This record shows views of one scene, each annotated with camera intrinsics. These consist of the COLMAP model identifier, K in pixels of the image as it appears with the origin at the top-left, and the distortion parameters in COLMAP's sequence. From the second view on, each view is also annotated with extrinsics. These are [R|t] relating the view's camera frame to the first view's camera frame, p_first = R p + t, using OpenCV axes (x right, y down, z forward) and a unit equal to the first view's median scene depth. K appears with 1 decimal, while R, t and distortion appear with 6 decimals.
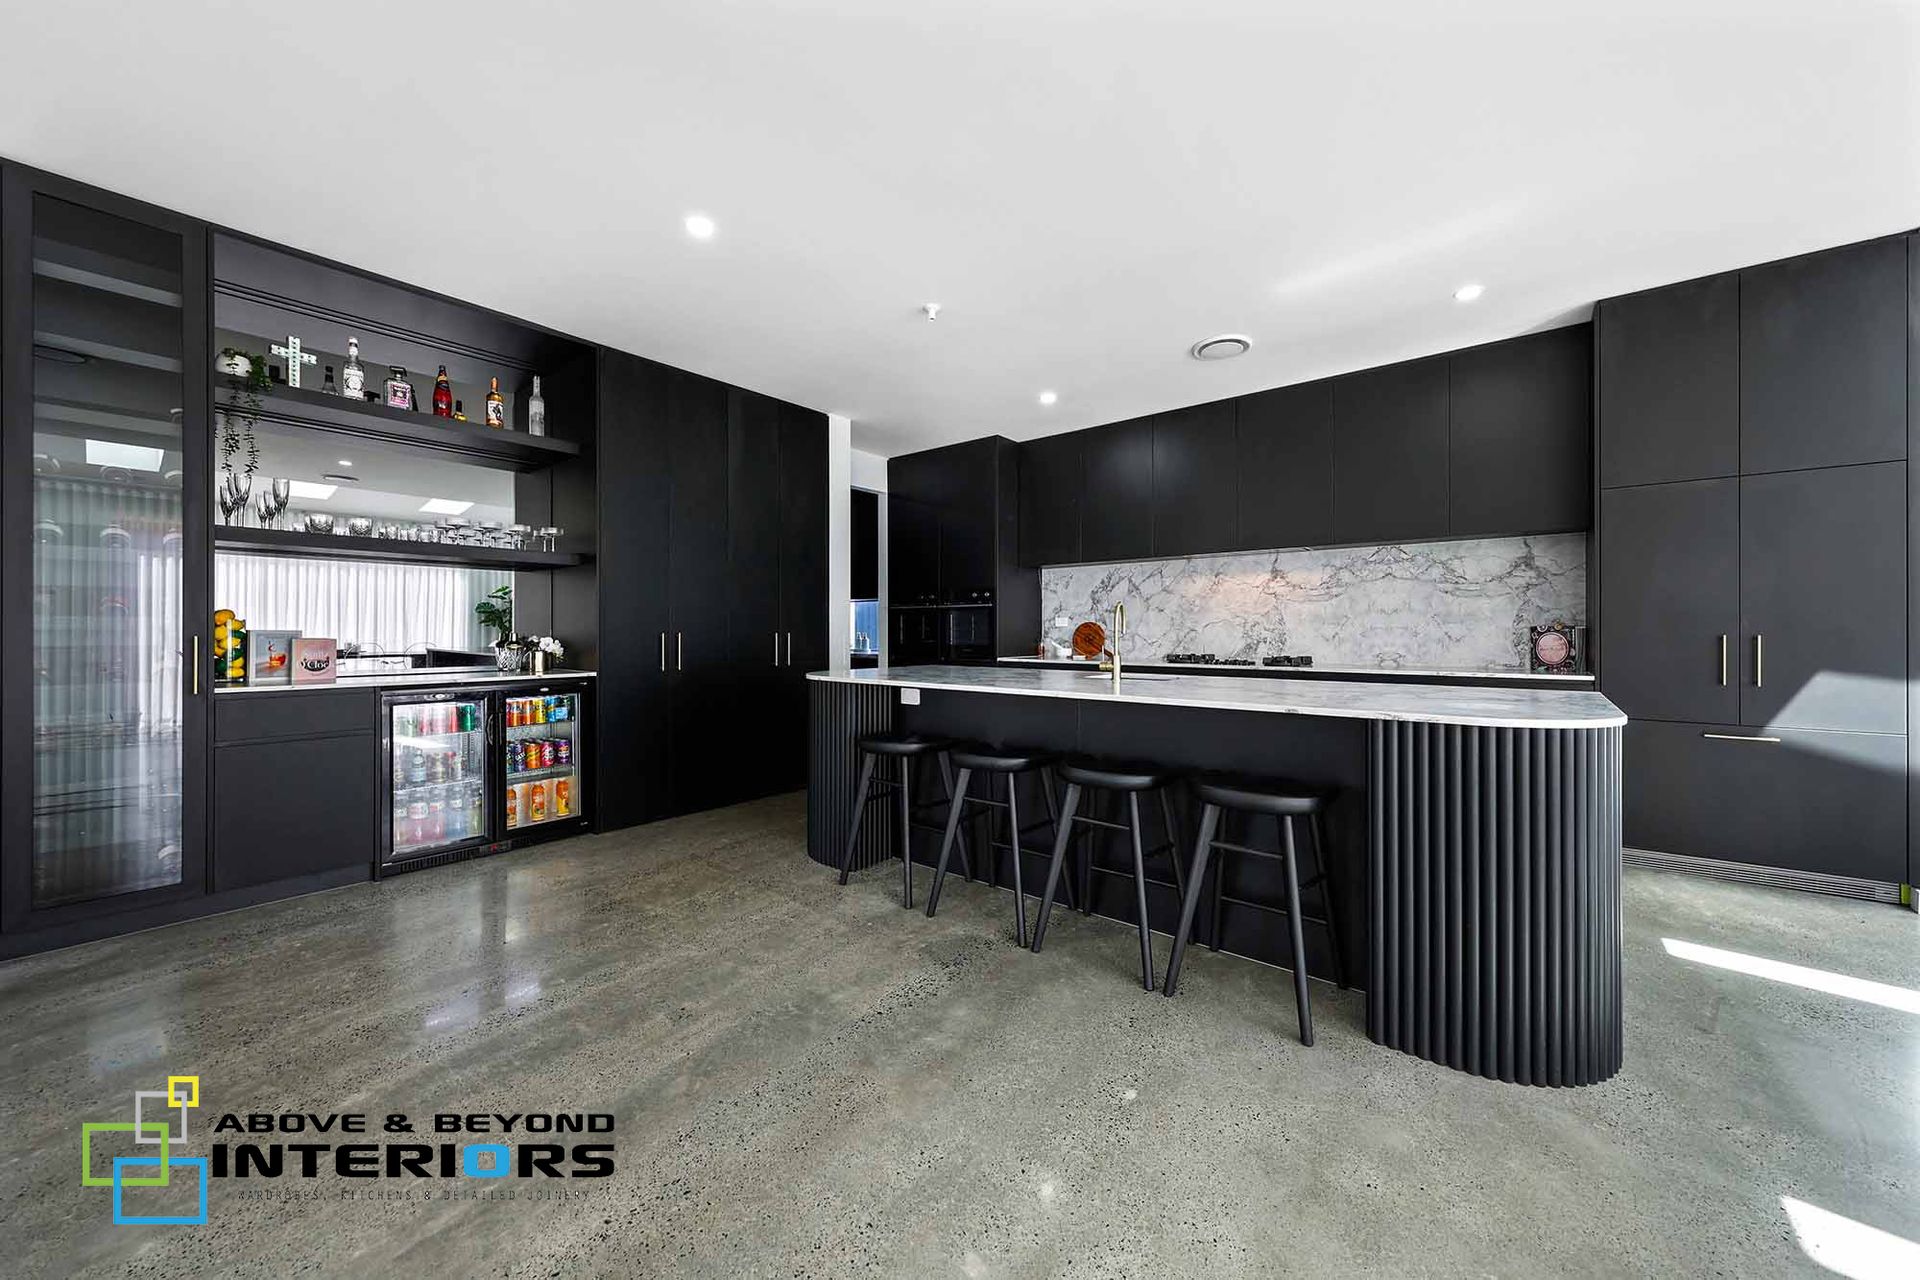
lens RADIAL K [[708.3, 0, 955.0], [0, 708.3, 631.9], [0, 0, 1]] dist [0.003365, -0.000300]
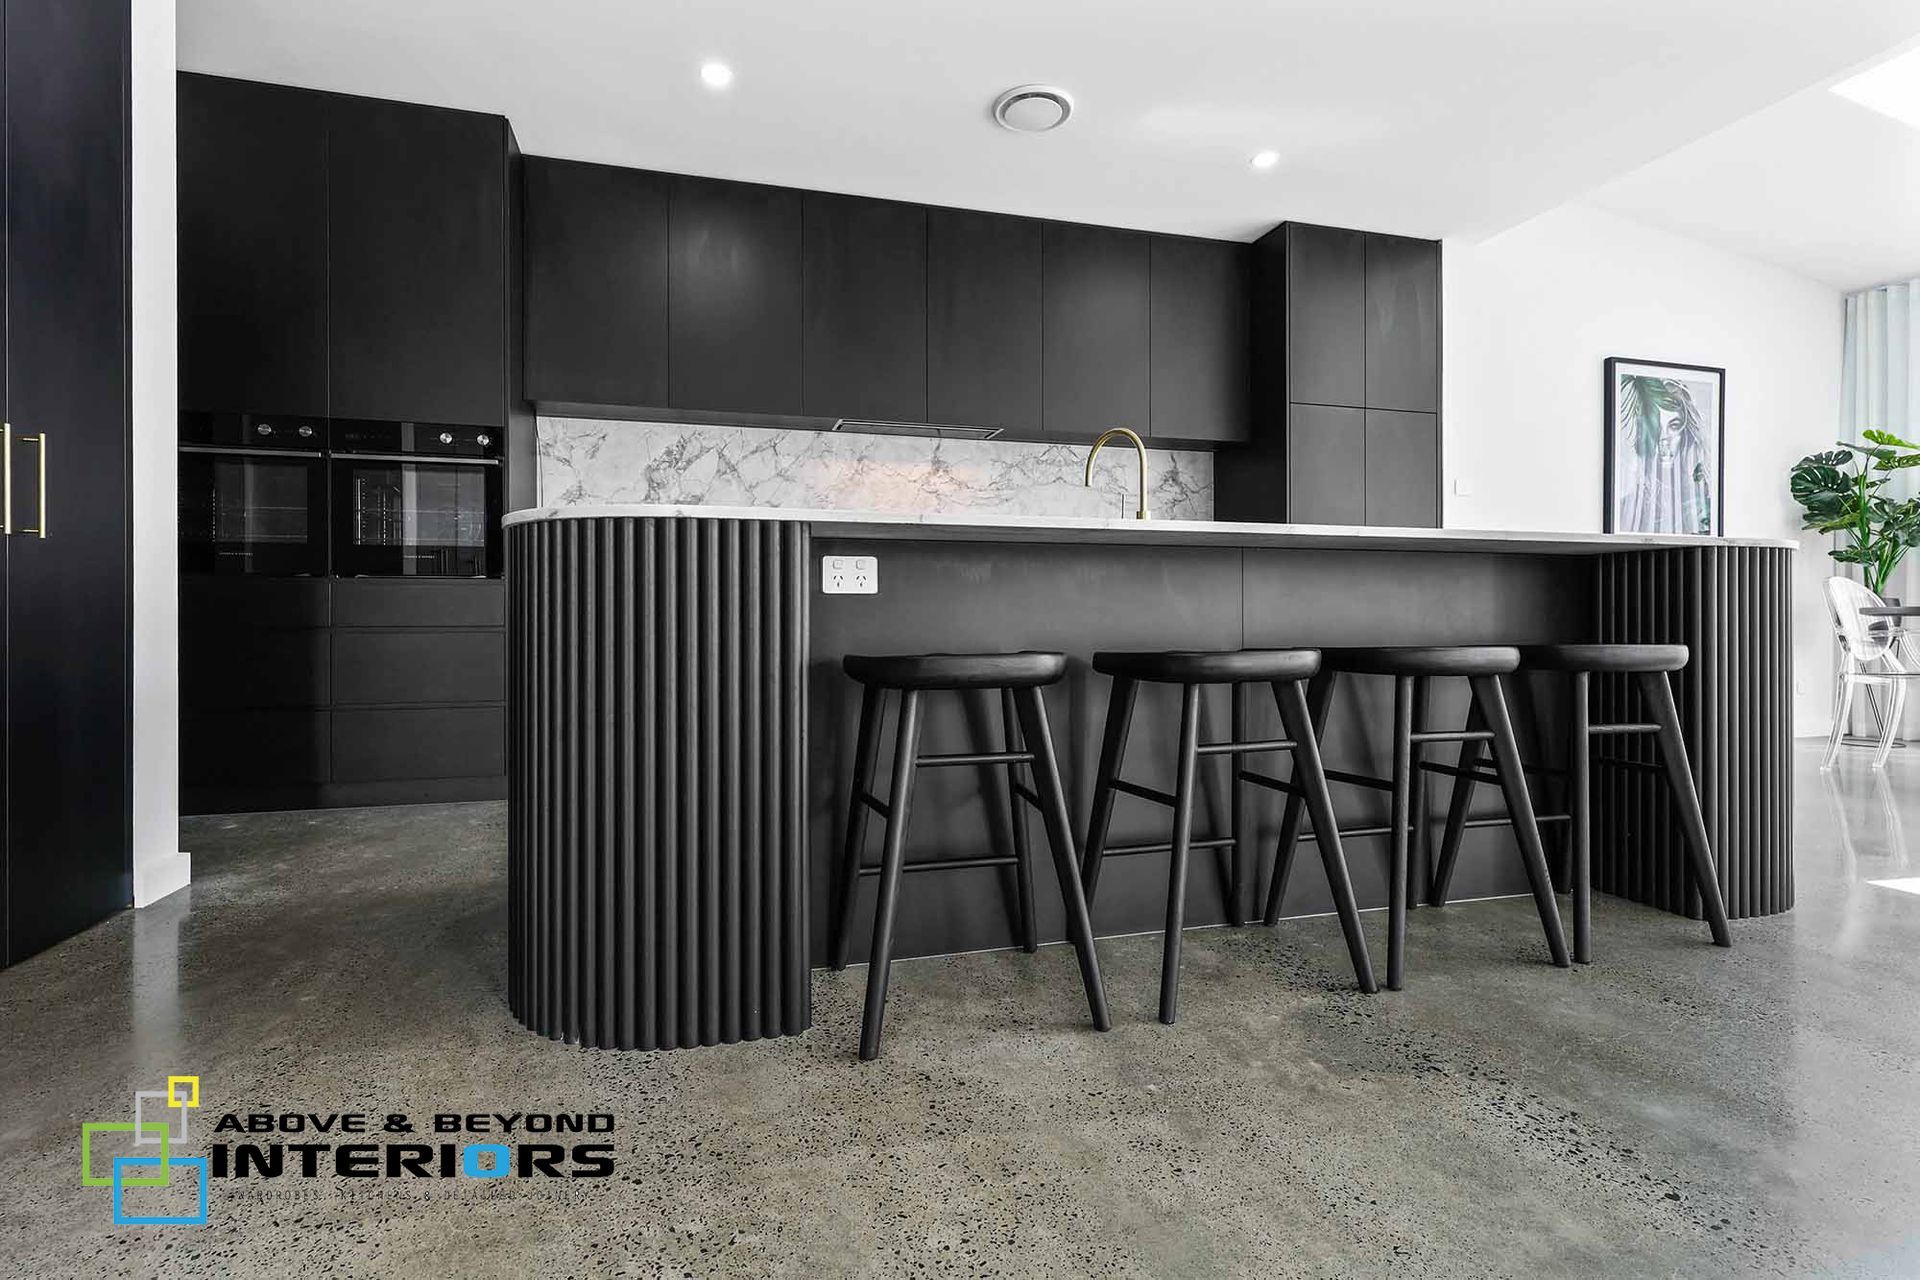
lens RADIAL K [[923.5, 0, 961.9], [0, 923.5, 628.3], [0, 0, 1]] dist [0.002381, -0.001125]
pose [[0.564722, -0.006981, 0.825252, -0.465621], [0.003476, 0.999975, 0.006080, 0.115559], [-0.825274, -0.000565, 0.564732, 0.610075]]
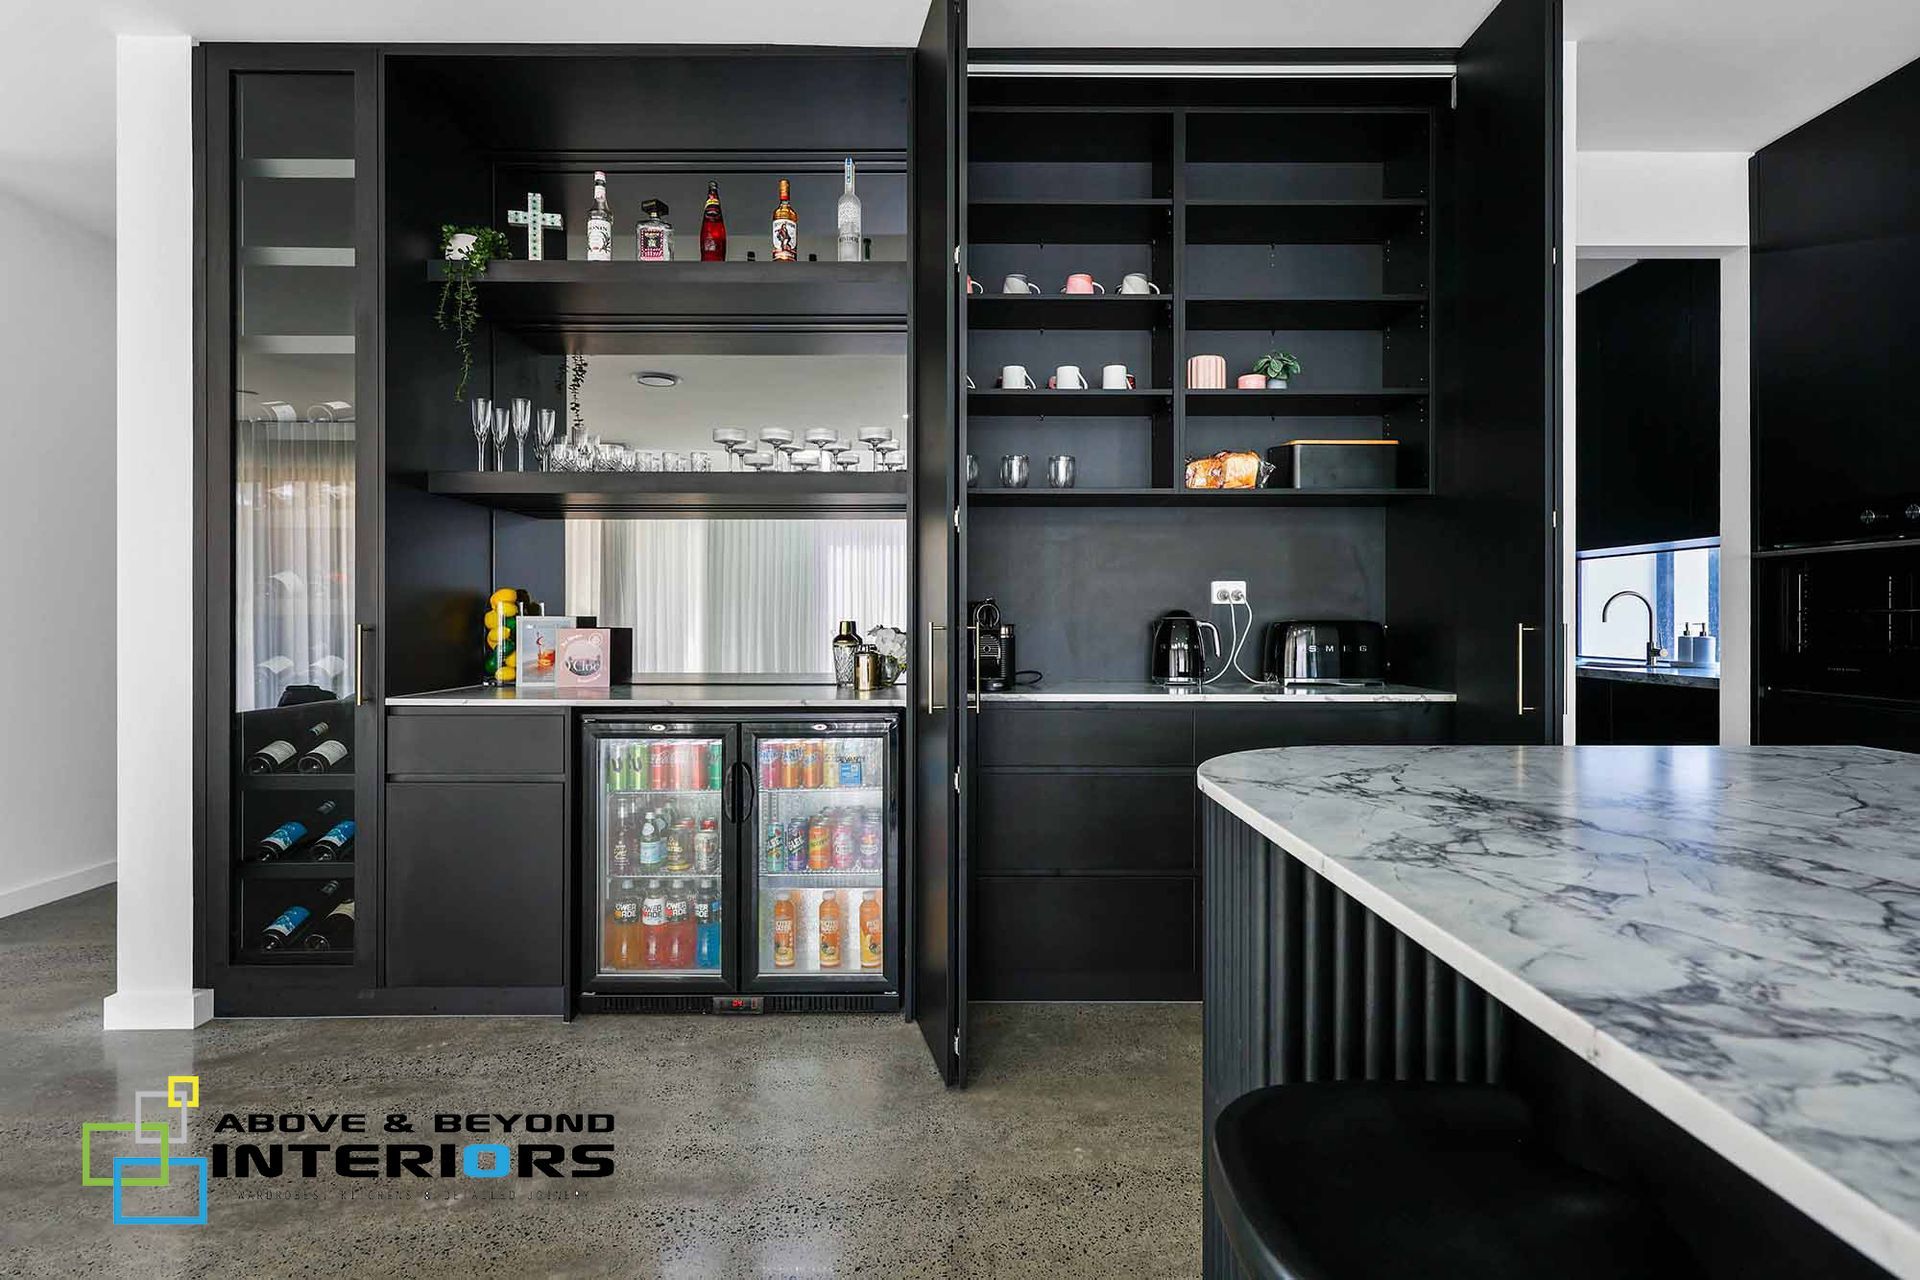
lens RADIAL K [[923.5, 0, 958.8], [0, 923.5, 620.3], [0, 0, 1]] dist [0.002381, -0.001125]
pose [[0.637734, -0.001465, -0.770255, 0.024614], [-0.000411, 0.999997, -0.002241, 0.003133], [0.770257, 0.001746, 0.637732, 0.668873]]
